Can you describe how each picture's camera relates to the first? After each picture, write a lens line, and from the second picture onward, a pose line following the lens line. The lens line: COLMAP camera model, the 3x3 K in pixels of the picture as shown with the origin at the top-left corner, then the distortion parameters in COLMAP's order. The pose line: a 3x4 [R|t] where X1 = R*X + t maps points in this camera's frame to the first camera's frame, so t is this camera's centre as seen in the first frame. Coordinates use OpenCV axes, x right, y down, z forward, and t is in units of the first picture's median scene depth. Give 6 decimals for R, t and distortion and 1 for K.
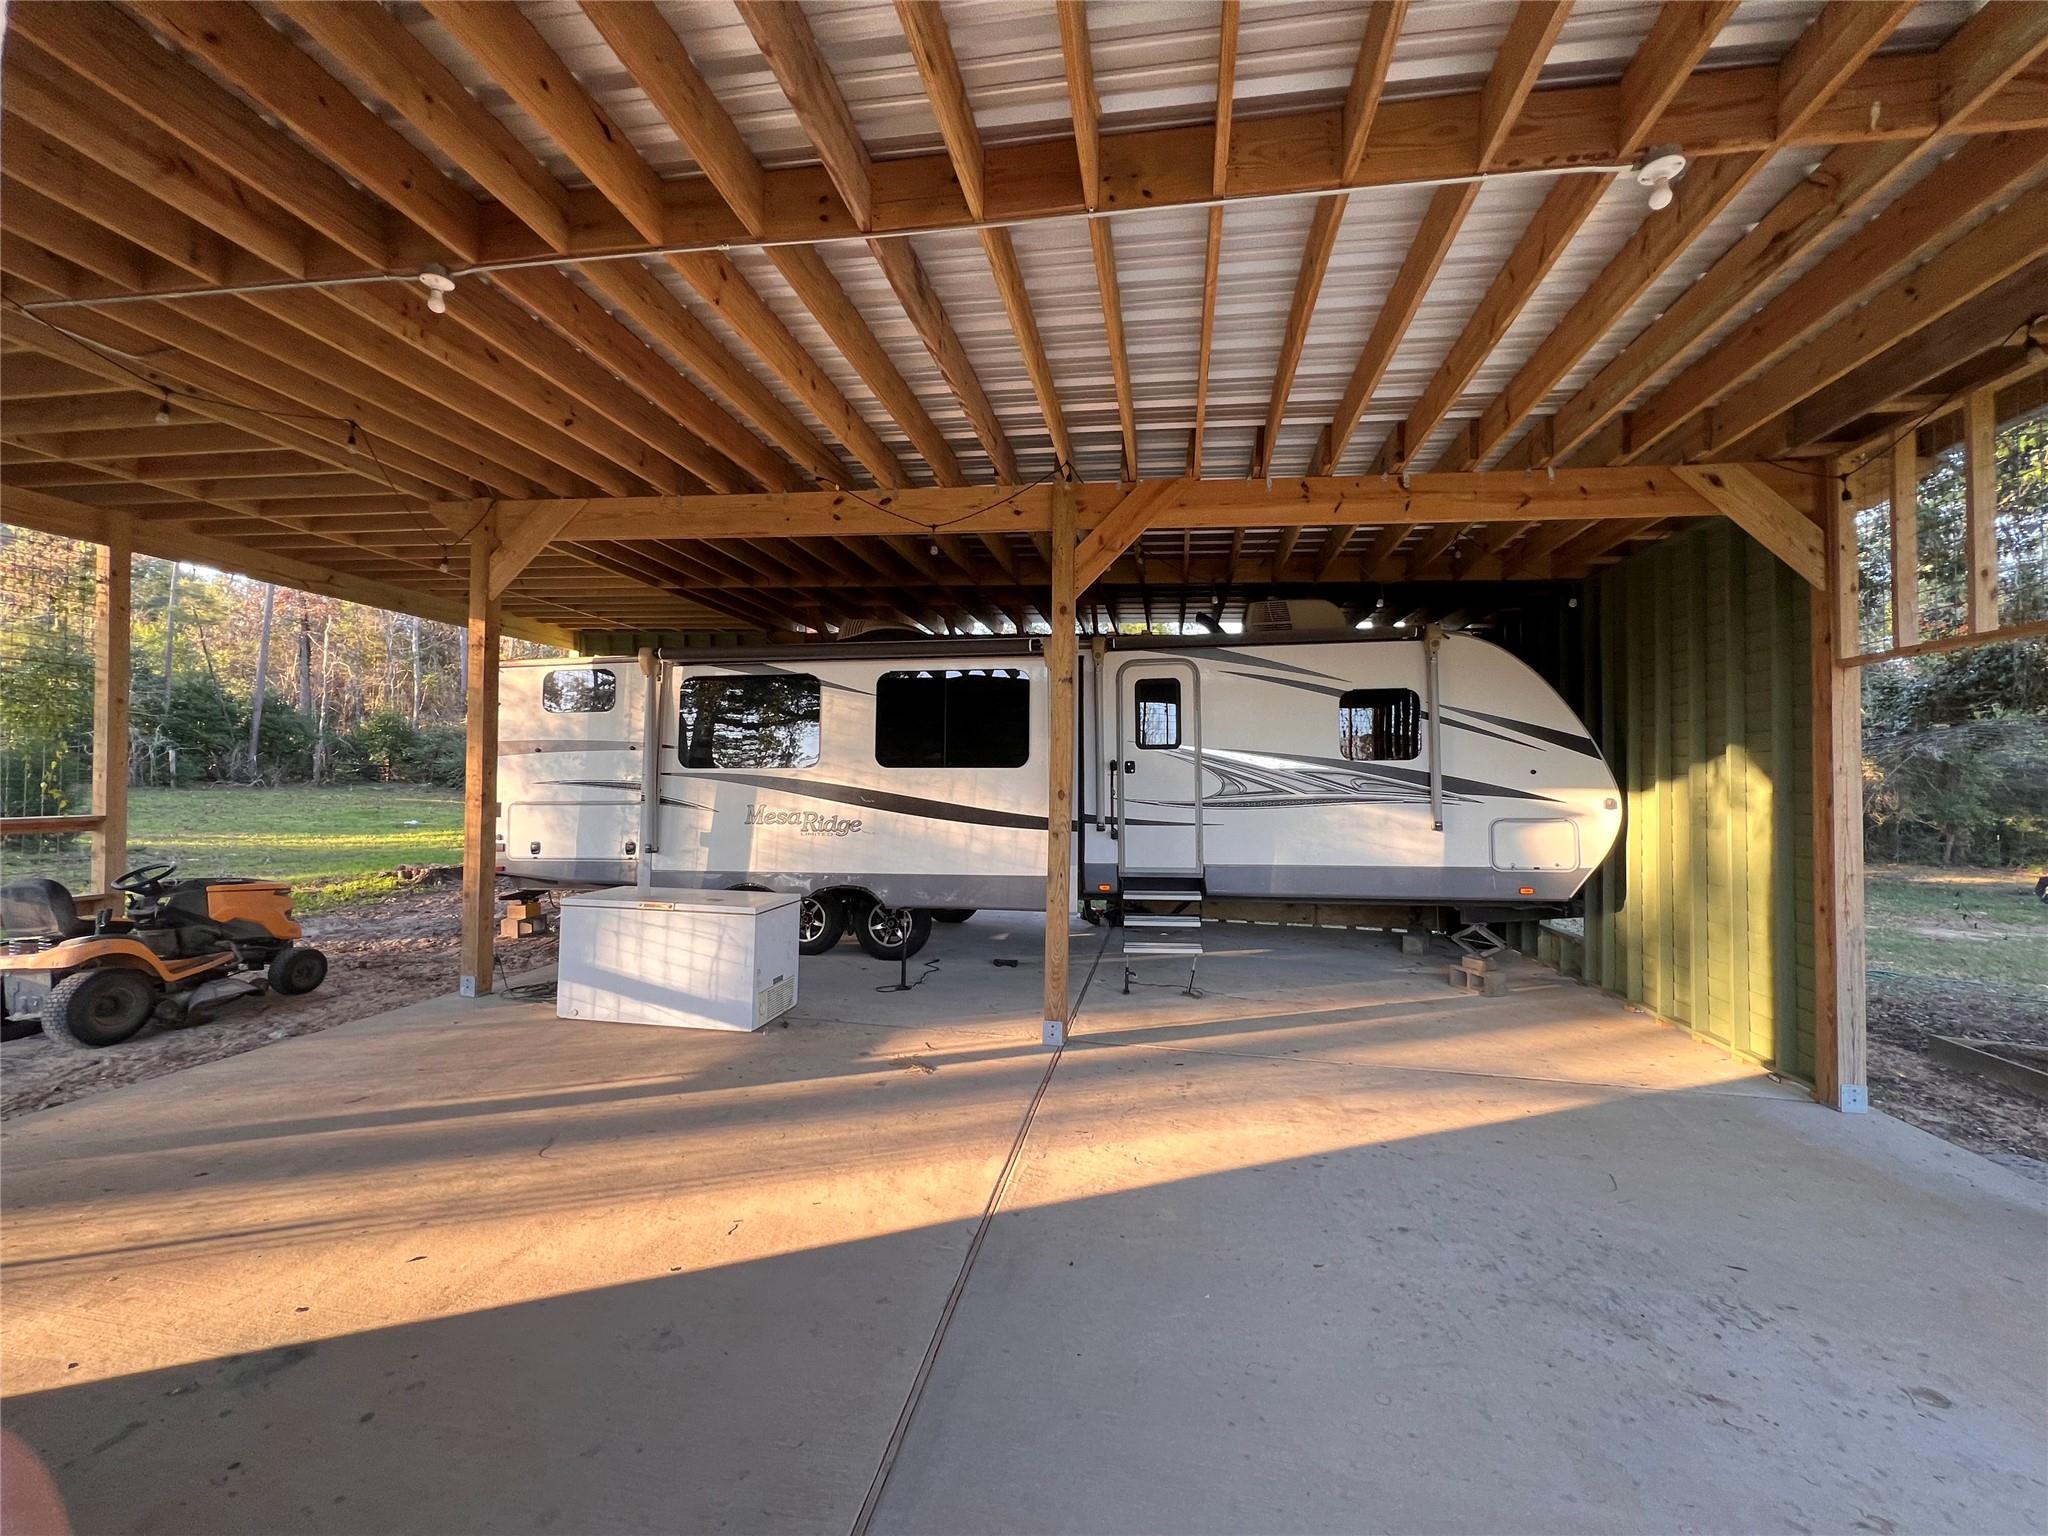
lens RADIAL K [[814.7, 0, 1024.0], [0, 814.7, 768.0], [0, 0, 1]] dist [-0.001877, 0.000240]
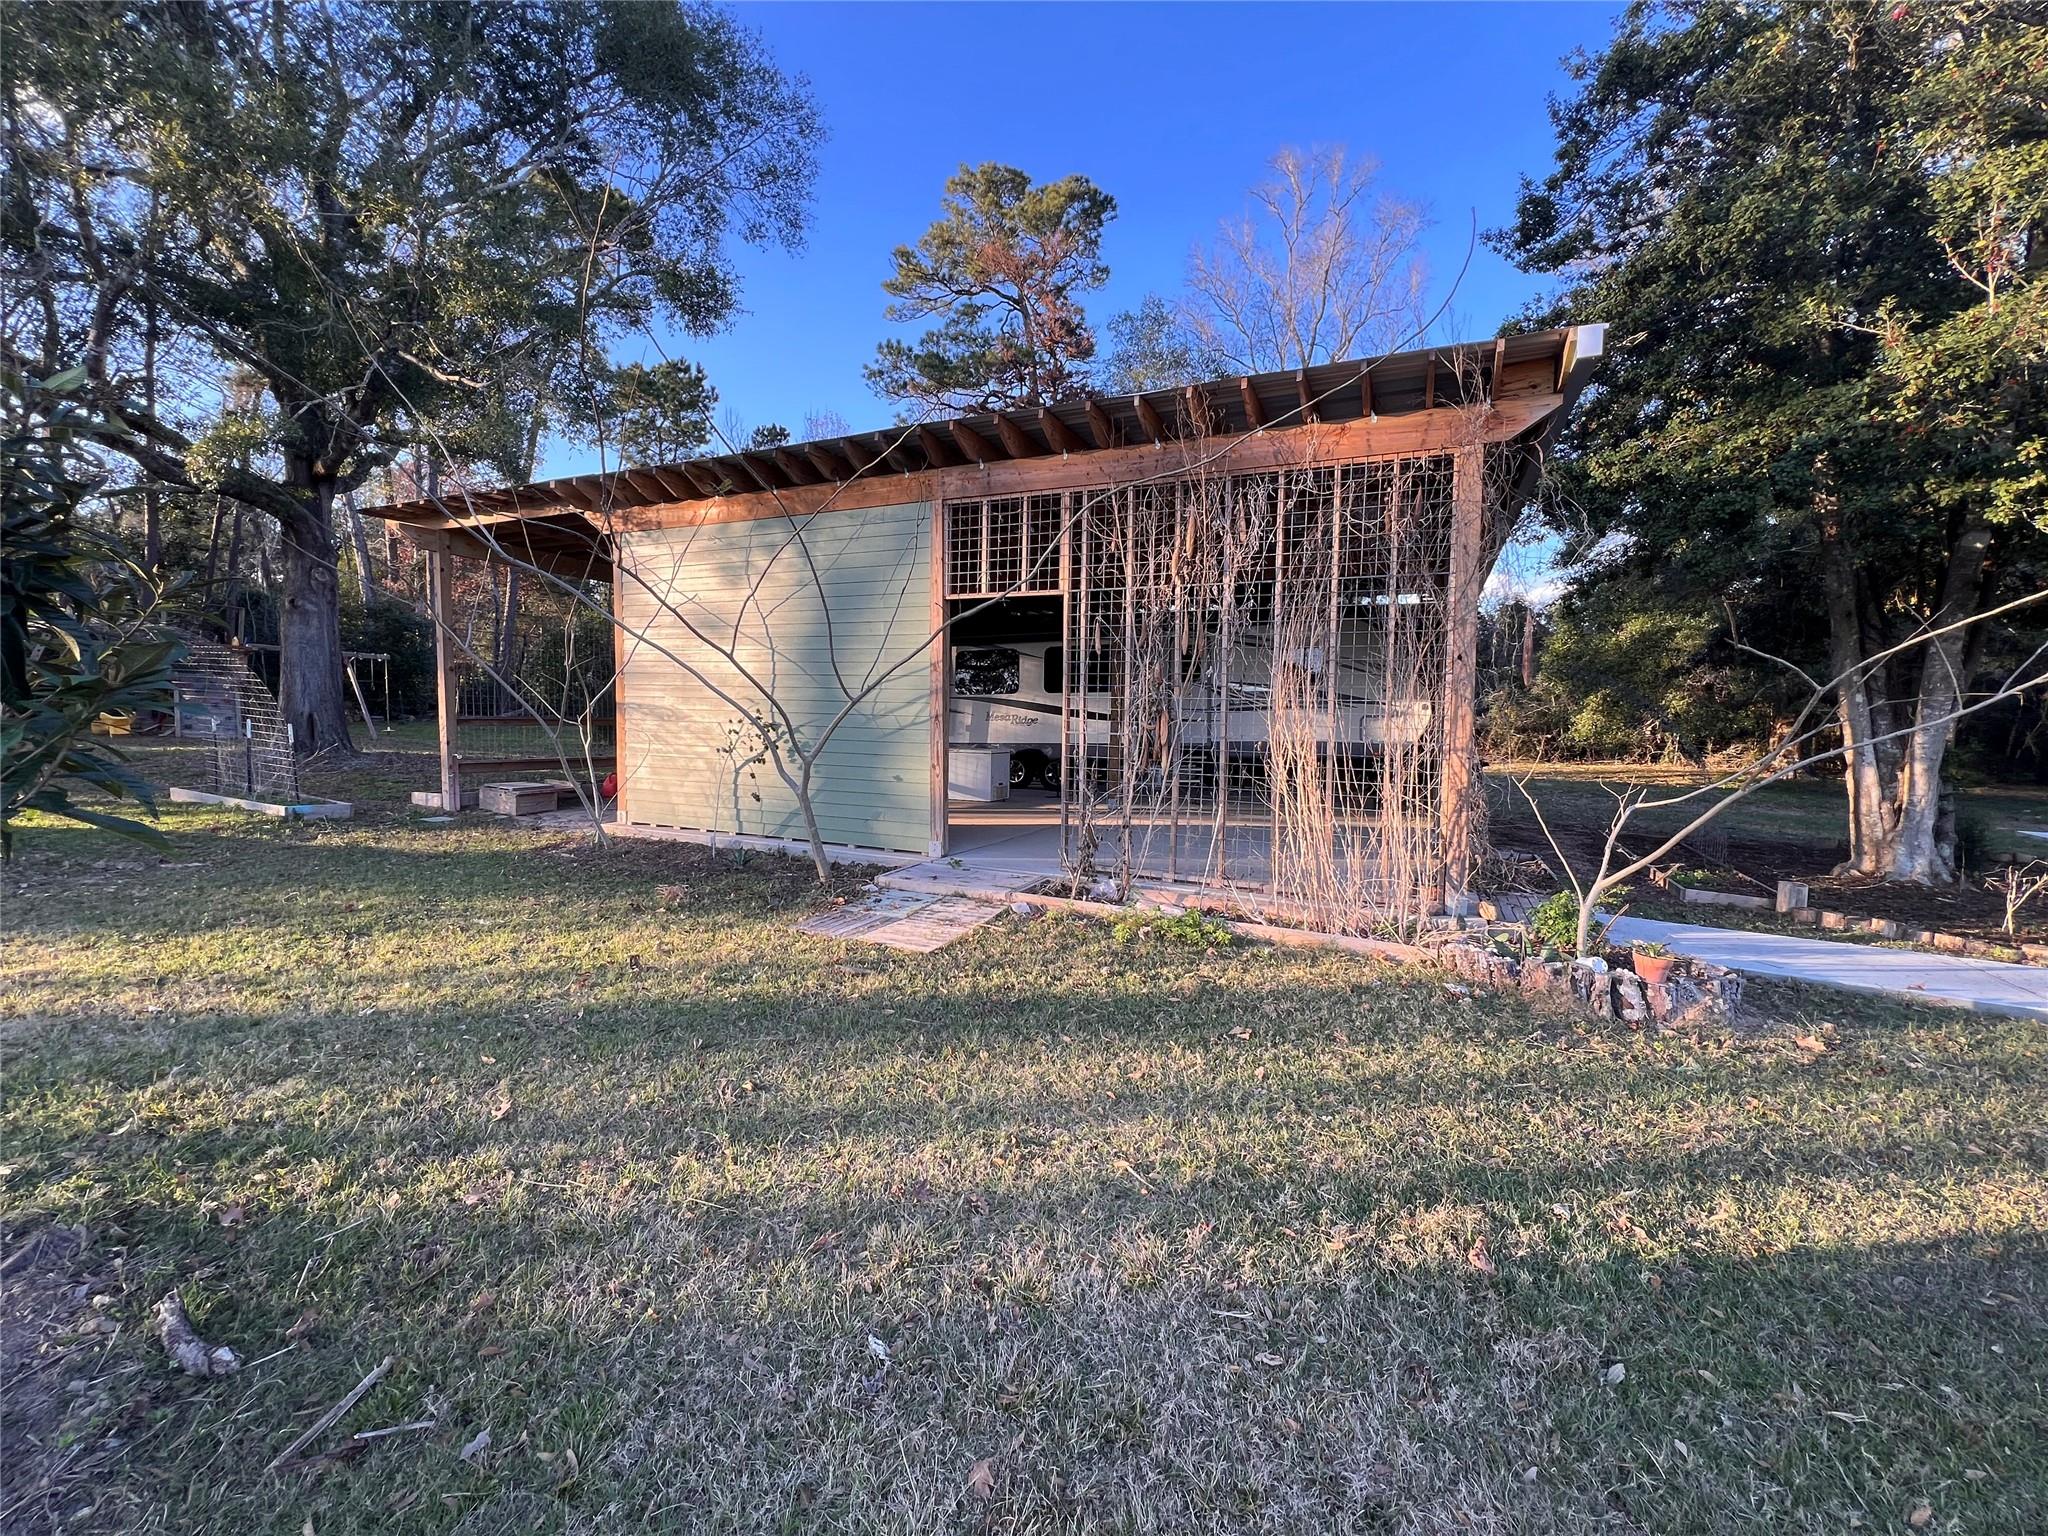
lens RADIAL K [[814.7, 0, 1024.0], [0, 814.7, 768.0], [0, 0, 1]] dist [-0.001877, 0.000240]
pose [[0.956907, 0.023769, -0.289421, 0.441668], [0.002651, 0.995888, 0.090553, 0.000241], [0.290384, -0.087418, 0.952909, -1.208376]]
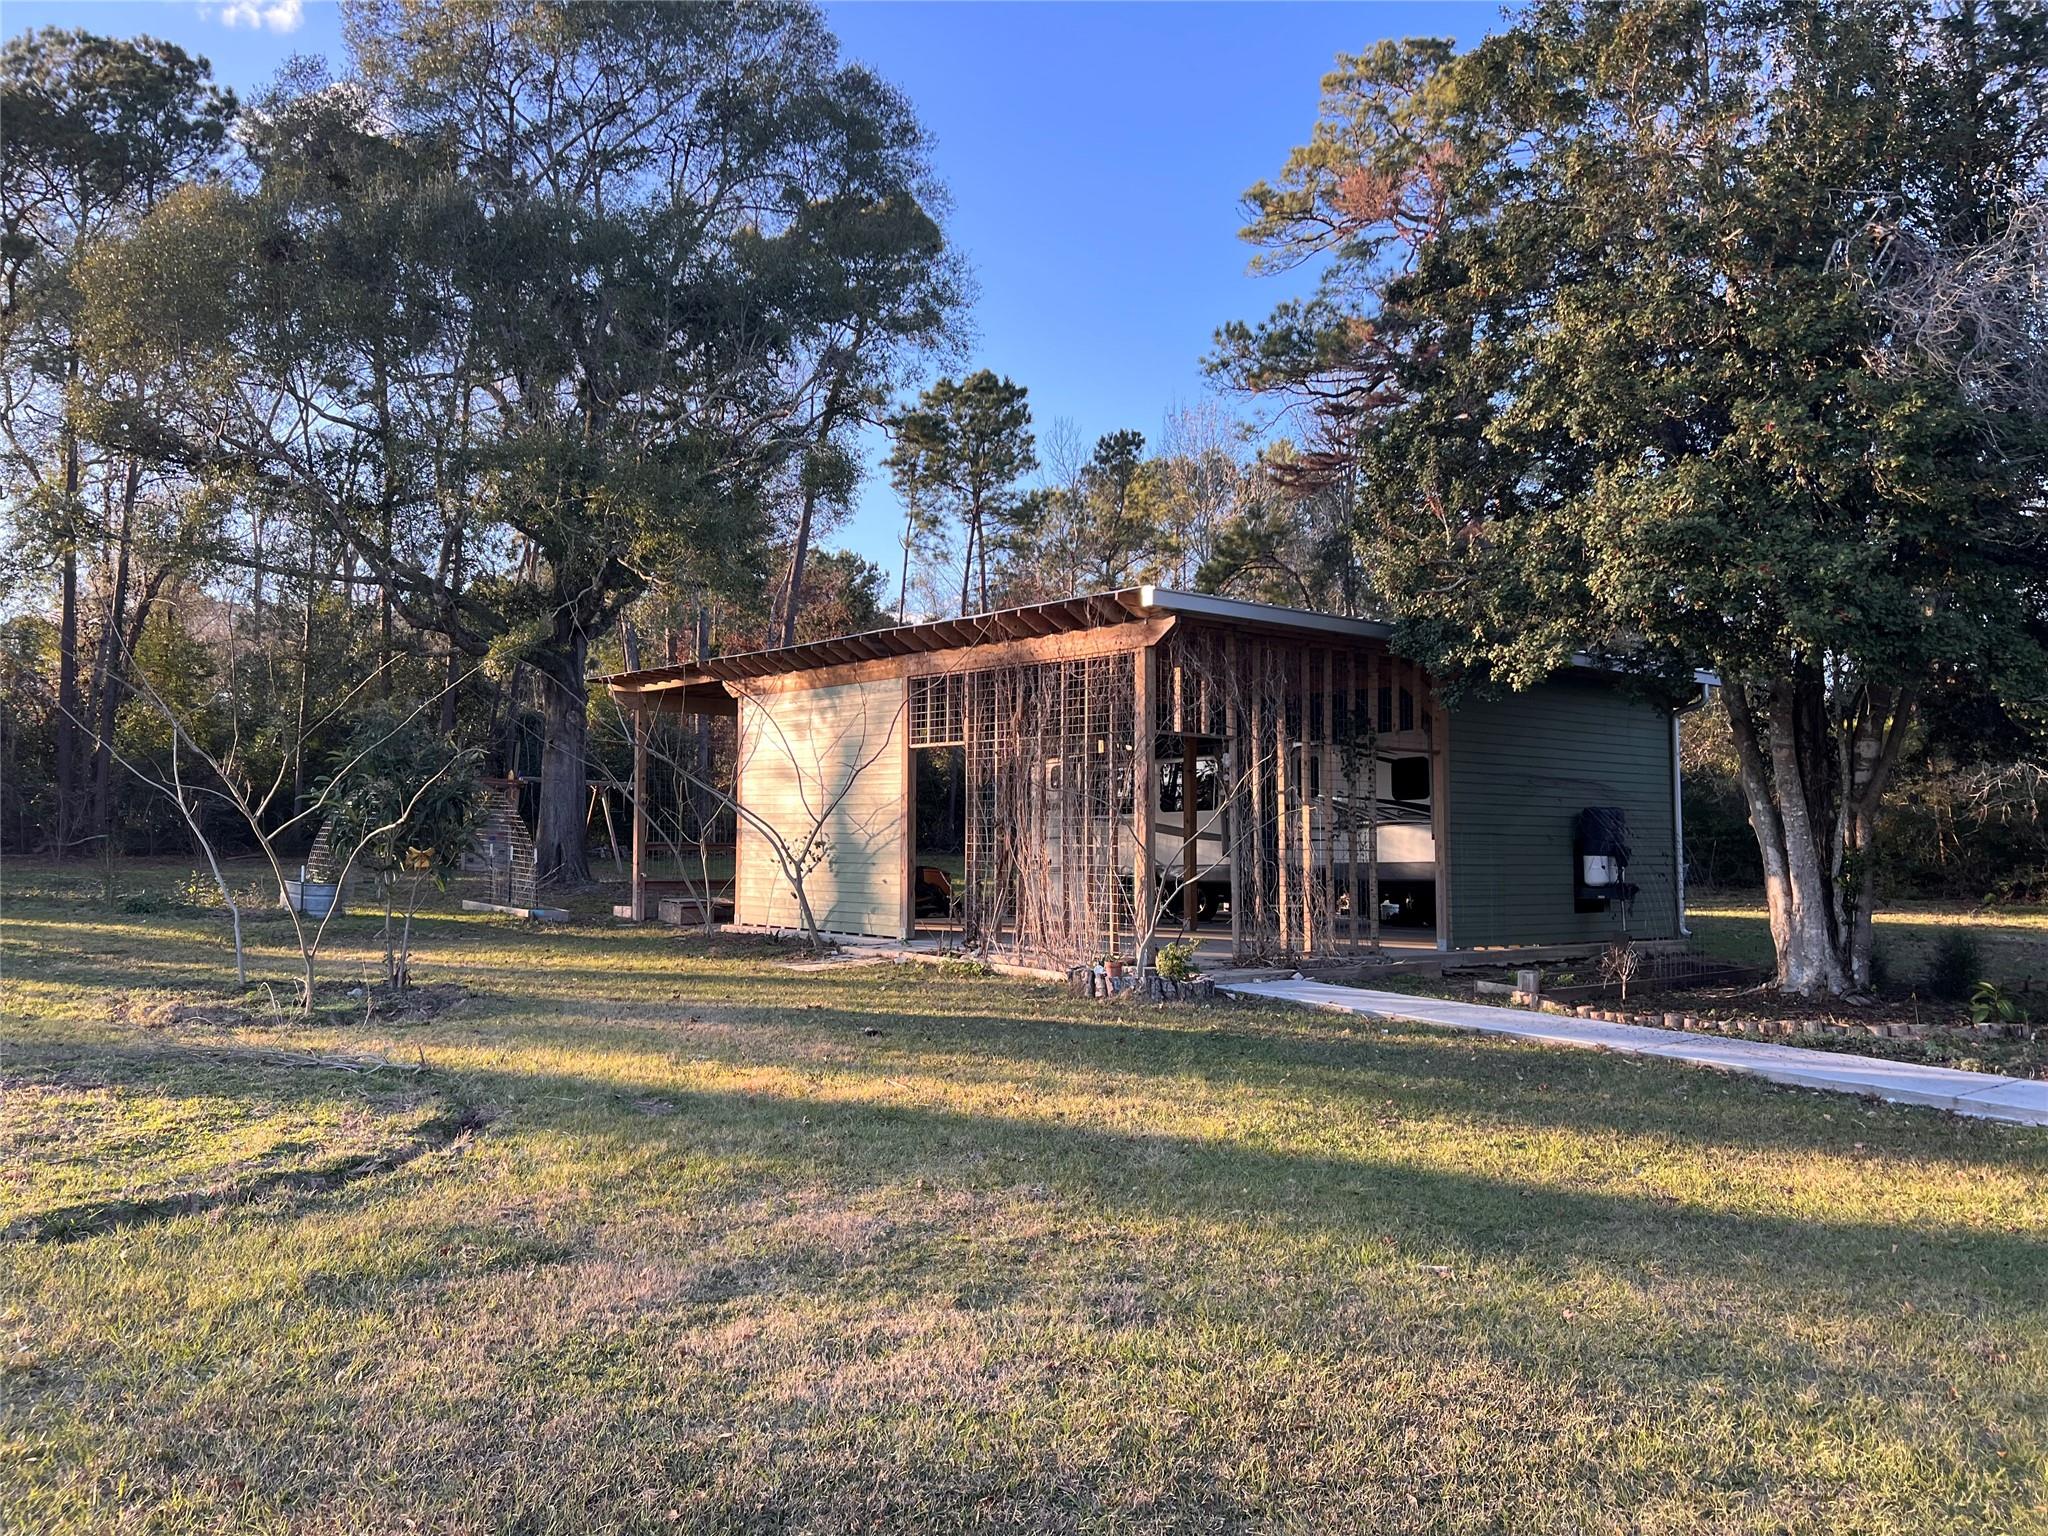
lens RADIAL K [[1534.4, 0, 1024.0], [0, 1534.4, 768.0], [0, 0, 1]] dist [0.114284, -0.245849]
pose [[0.737034, -0.040060, -0.674667, 4.384856], [0.021950, 0.999134, -0.035348, 0.032419], [0.675499, 0.011244, 0.737275, -3.382247]]
